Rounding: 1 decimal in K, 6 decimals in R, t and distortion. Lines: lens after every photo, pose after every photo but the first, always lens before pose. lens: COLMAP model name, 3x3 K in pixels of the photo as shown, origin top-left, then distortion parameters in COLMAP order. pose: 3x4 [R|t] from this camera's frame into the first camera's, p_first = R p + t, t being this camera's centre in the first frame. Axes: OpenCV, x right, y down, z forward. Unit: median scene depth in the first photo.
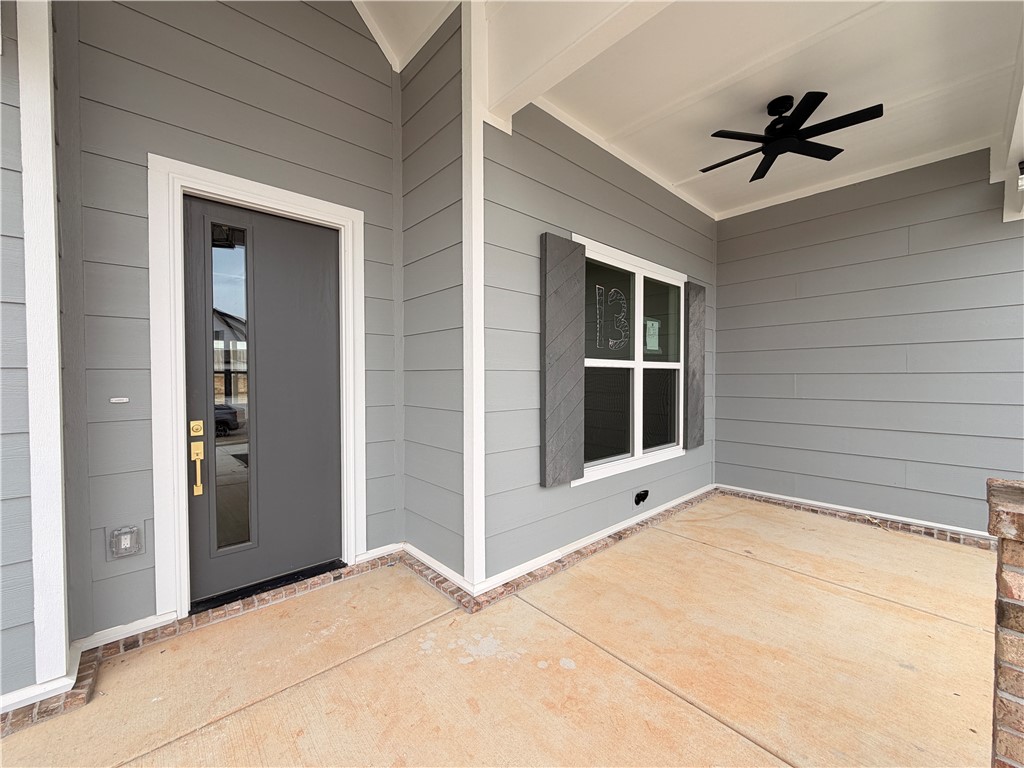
lens RADIAL K [[405.9, 0, 512.2], [0, 405.9, 384.1], [0, 0, 1]] dist [0.000467, -0.000777]
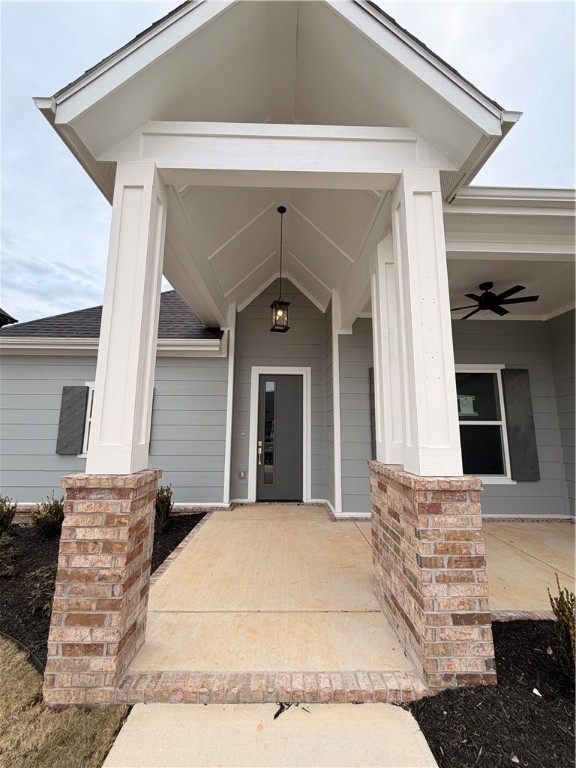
lens RADIAL K [[304.4, 0, 287.8], [0, 304.4, 382.0], [0, 0, 1]] dist [0.000467, -0.000777]
pose [[0.756142, -0.092476, -0.647840, 0.941807], [-0.023493, 0.985491, -0.168094, 0.024107], [0.653986, 0.142322, 0.742999, -0.682558]]
